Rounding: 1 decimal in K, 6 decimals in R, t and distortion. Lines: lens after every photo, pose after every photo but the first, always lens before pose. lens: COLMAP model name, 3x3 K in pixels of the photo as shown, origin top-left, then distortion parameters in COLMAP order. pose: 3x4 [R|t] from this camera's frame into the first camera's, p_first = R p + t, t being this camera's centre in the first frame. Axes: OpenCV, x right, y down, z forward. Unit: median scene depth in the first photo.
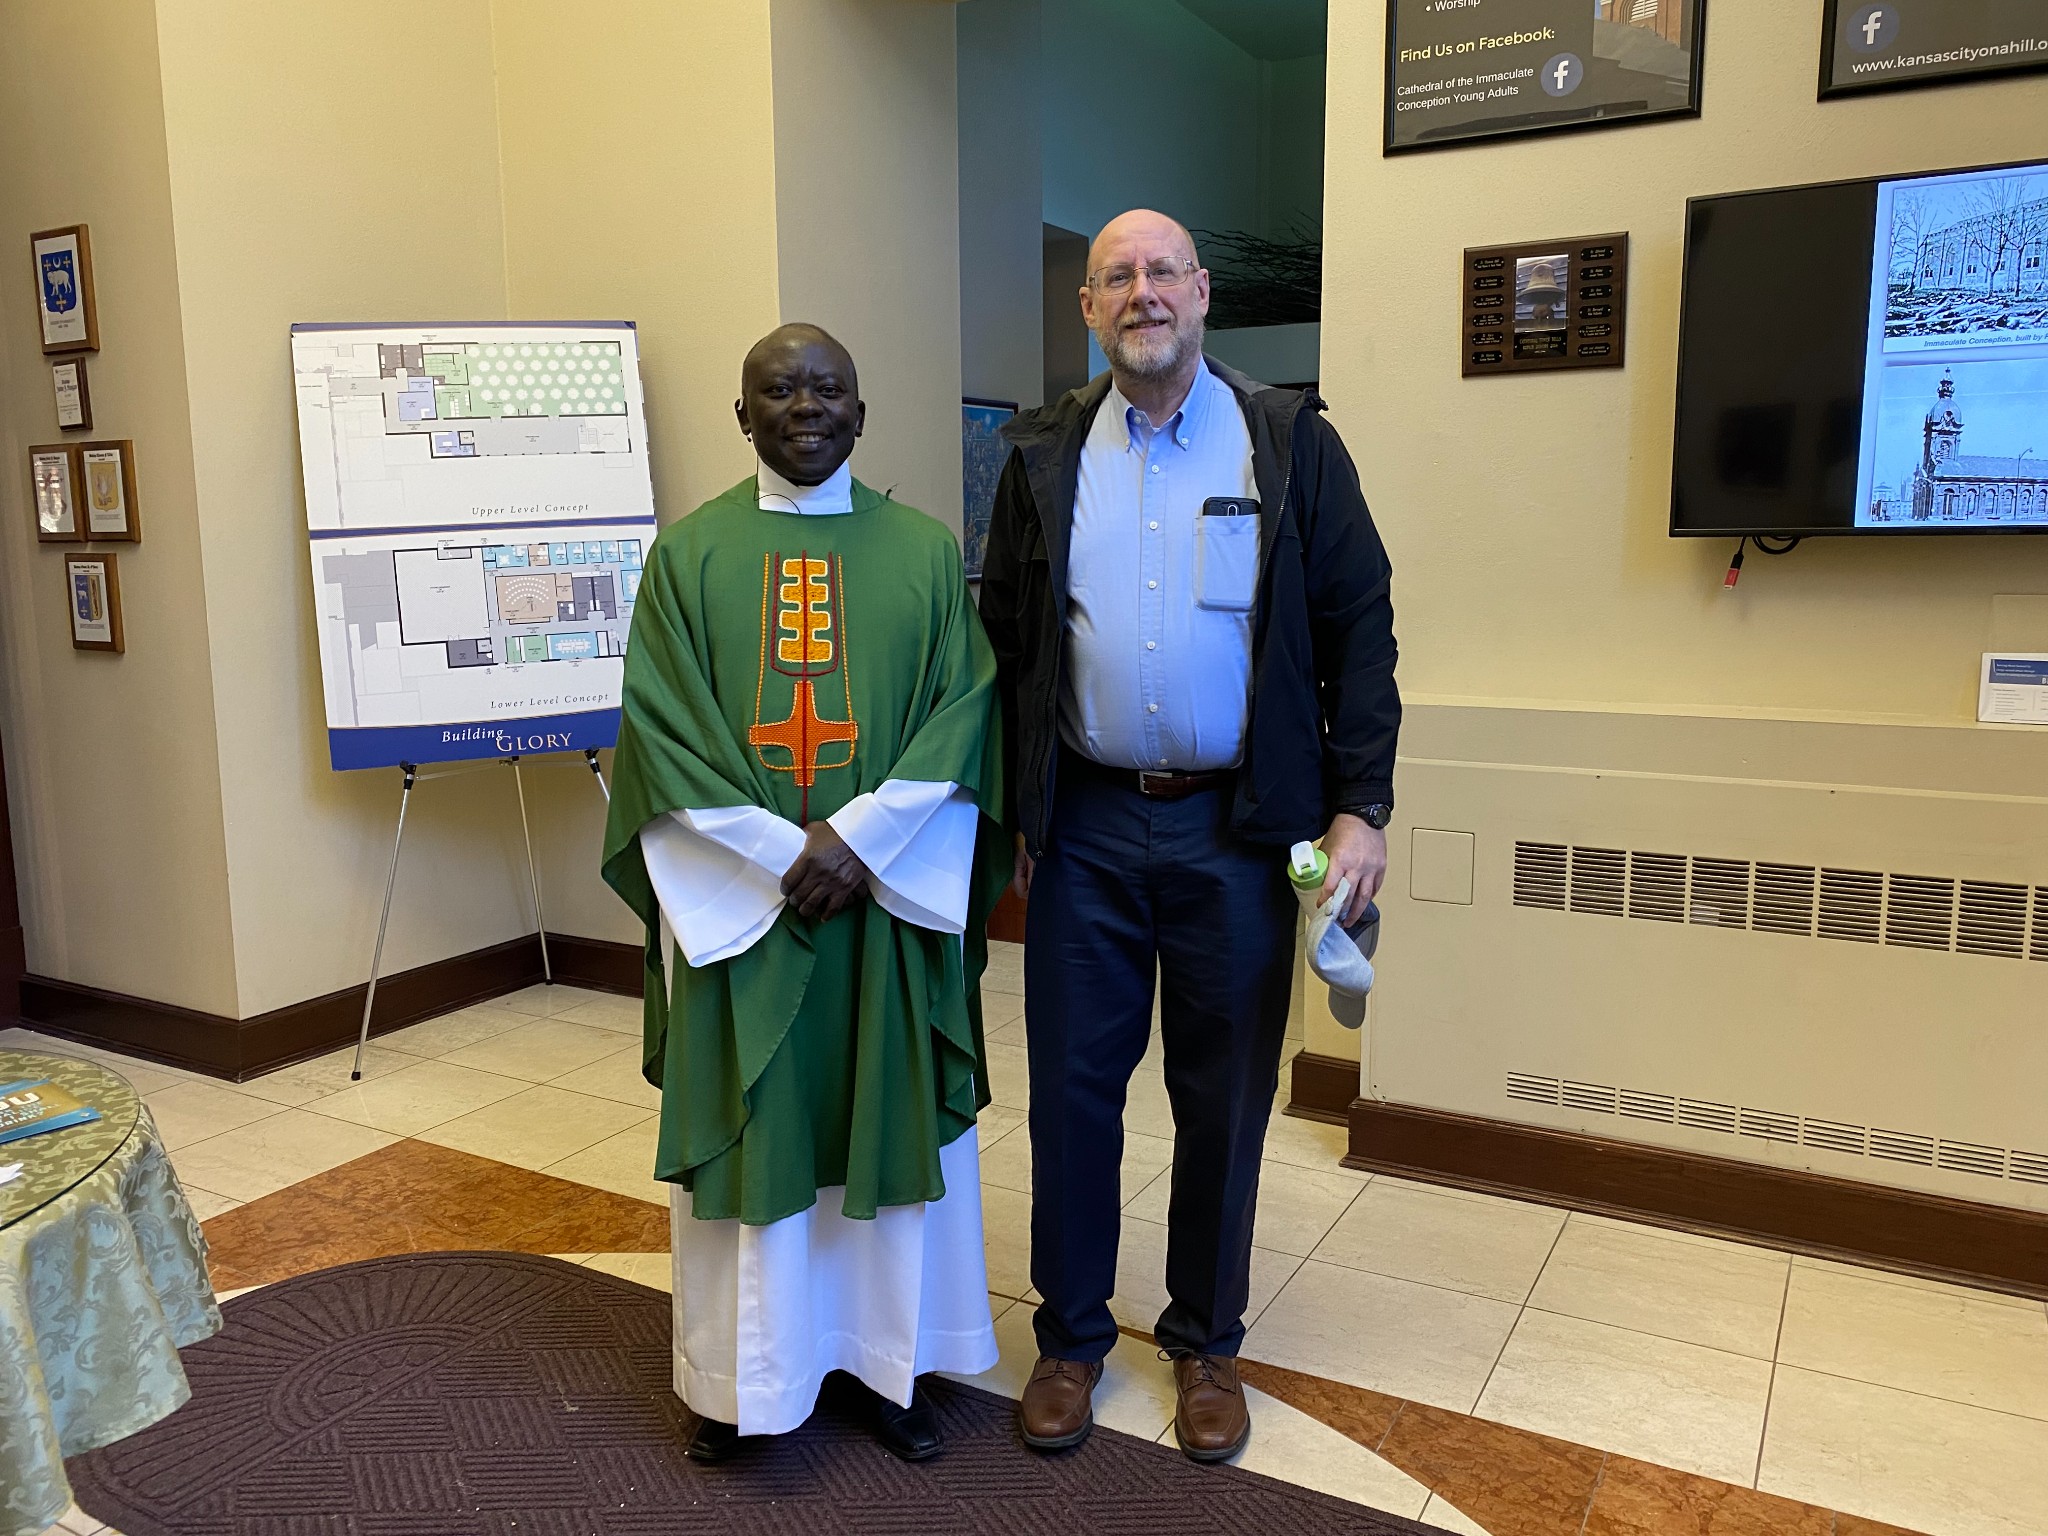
lens RADIAL K [[1554.4, 0, 1034.8], [0, 1554.4, 769.2], [0, 0, 1]] dist [0.006515, 0.005333]
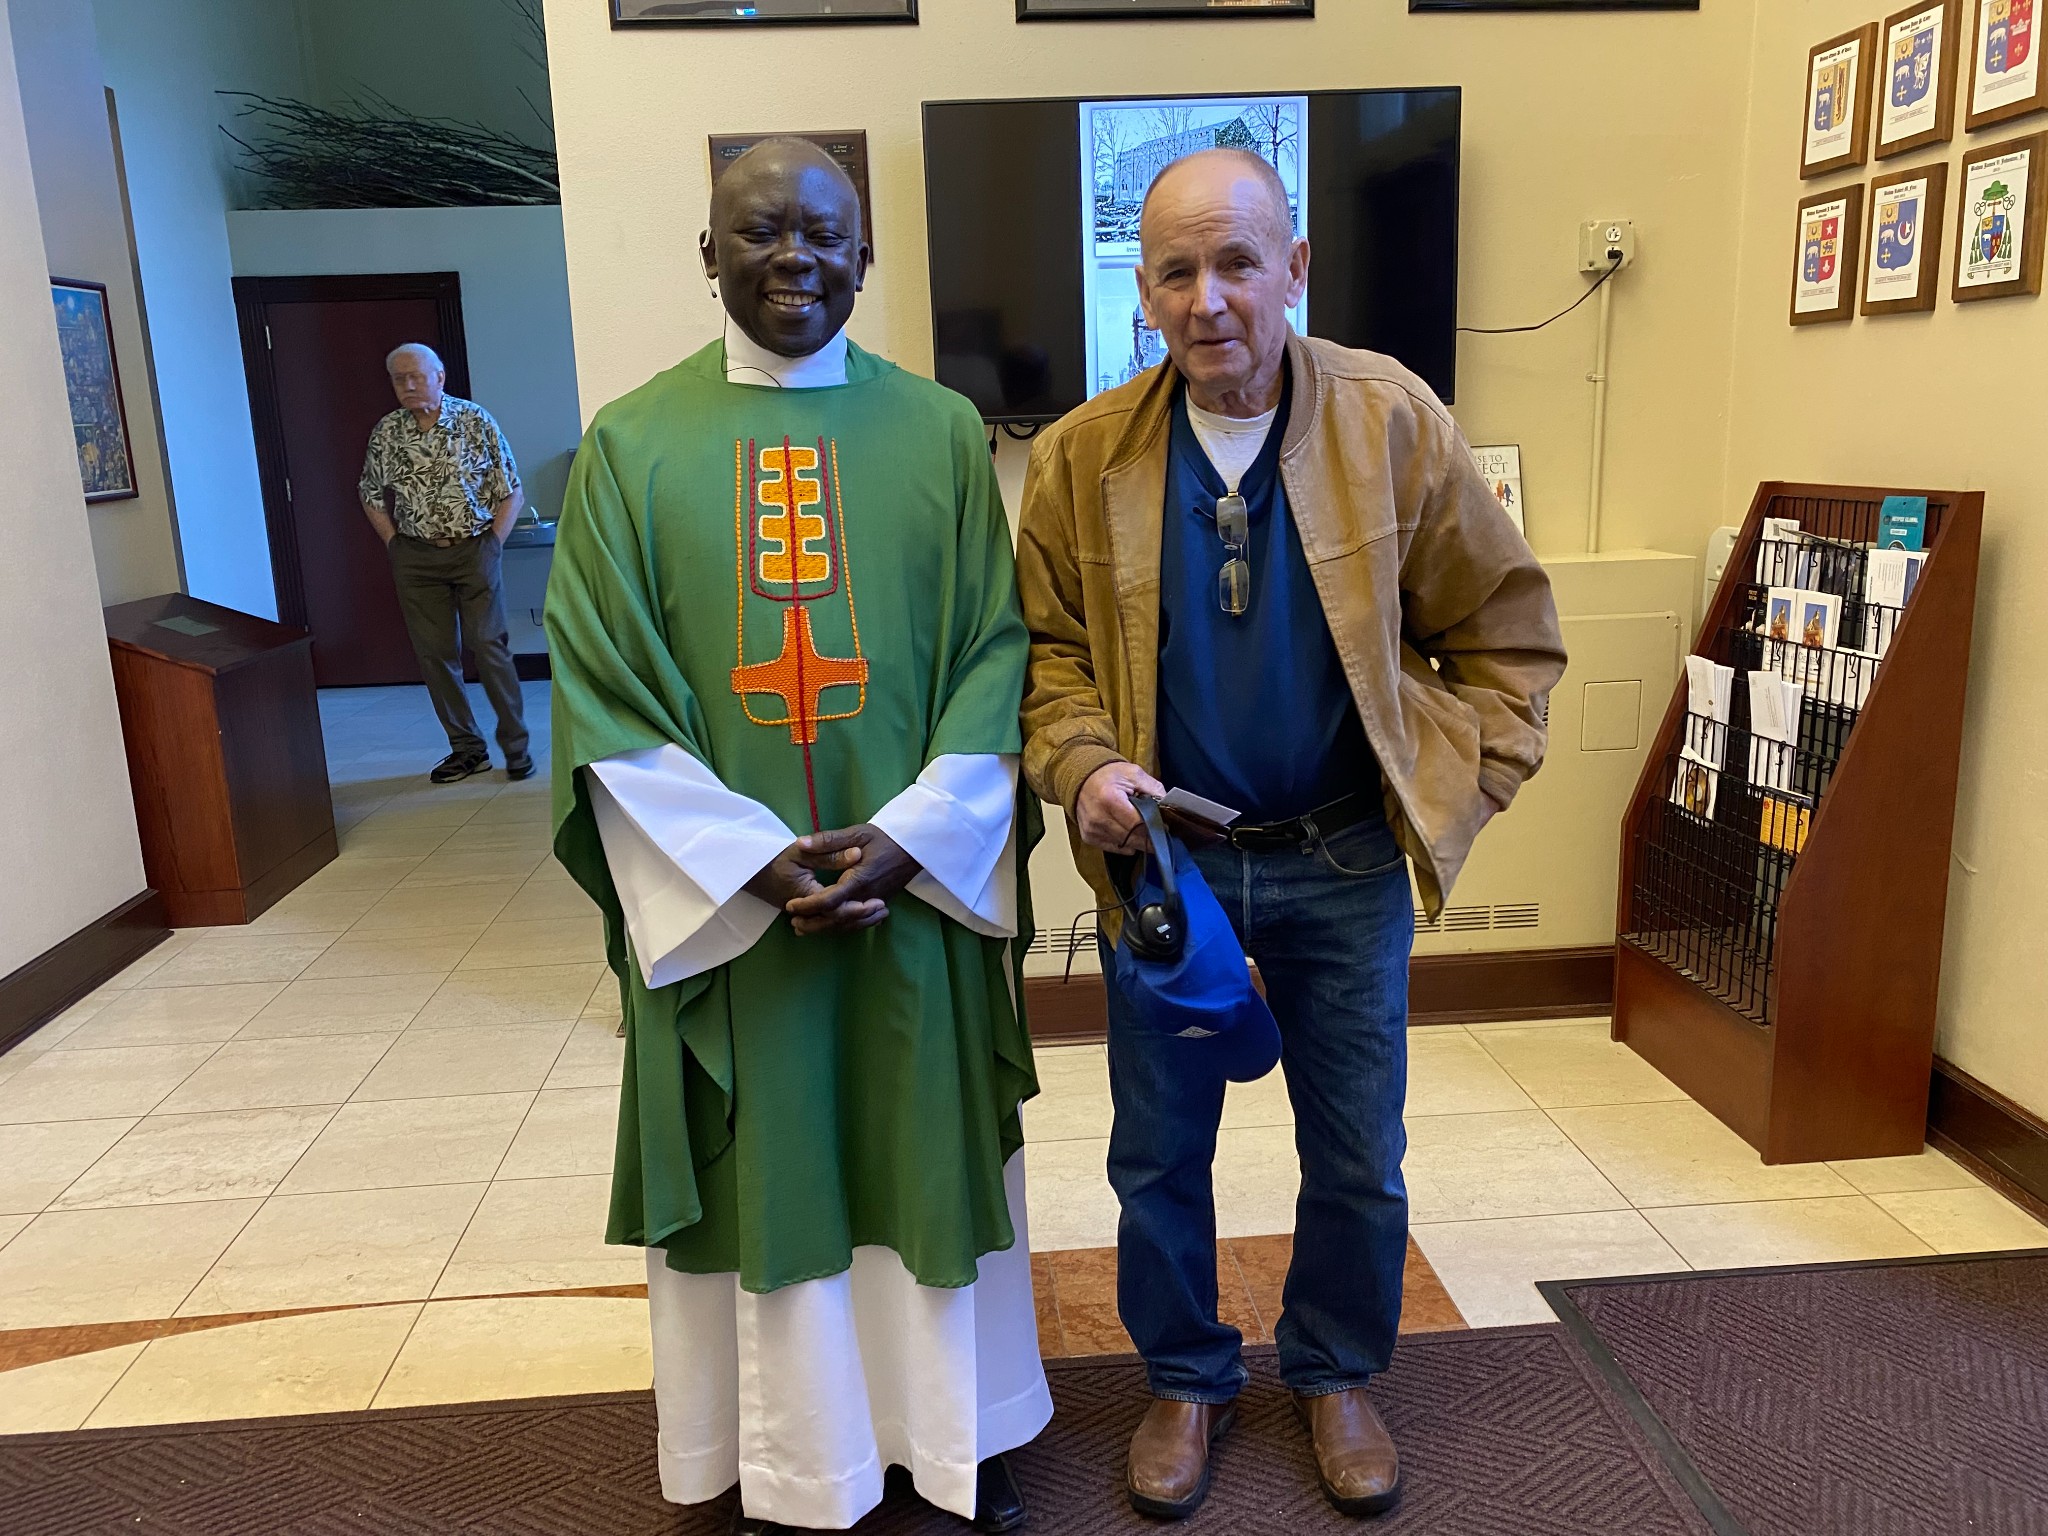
lens RADIAL K [[1555.2, 0, 1018.4], [0, 1555.2, 755.3], [0, 0, 1]] dist [0.011655, 0.001593]
pose [[0.838139, -0.137352, 0.527880, -0.143794], [0.109889, 0.990453, 0.083236, -0.006002], [-0.534273, -0.011755, 0.845231, 0.058575]]
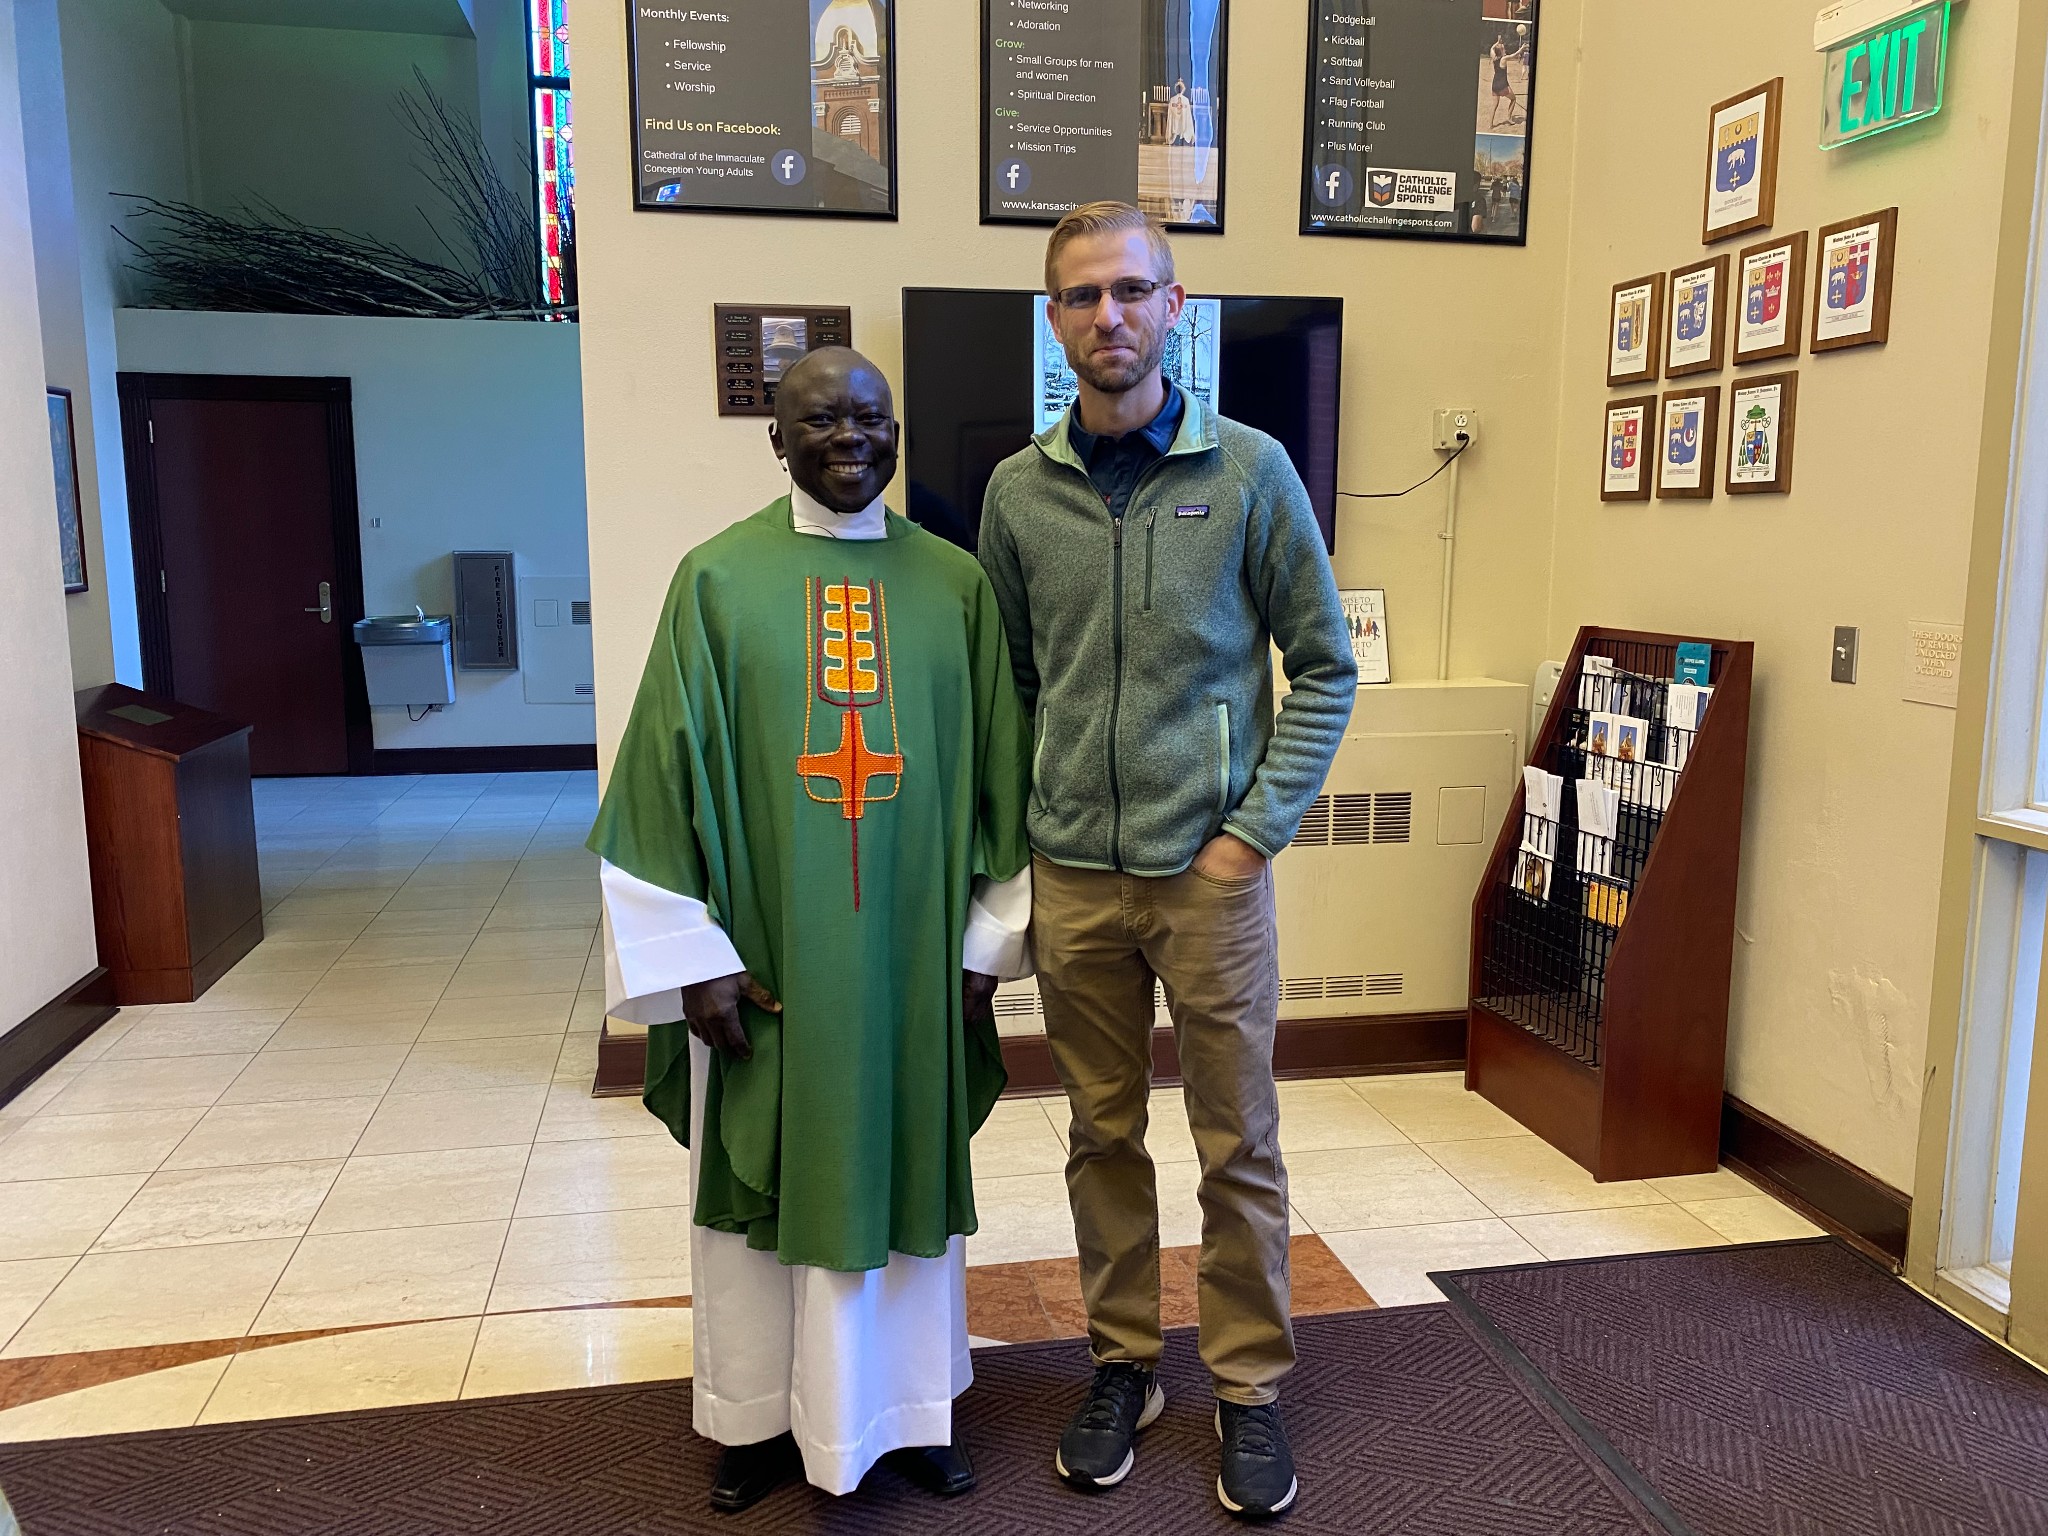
lens RADIAL K [[1550.2, 0, 1022.2], [0, 1550.2, 760.5], [0, 0, 1]] dist [0.014741, -0.003278]
pose [[0.768294, -0.088560, 0.633941, -0.322766], [0.089257, 0.995529, 0.030899, -0.016162], [-0.633843, 0.032844, 0.772764, -0.014361]]
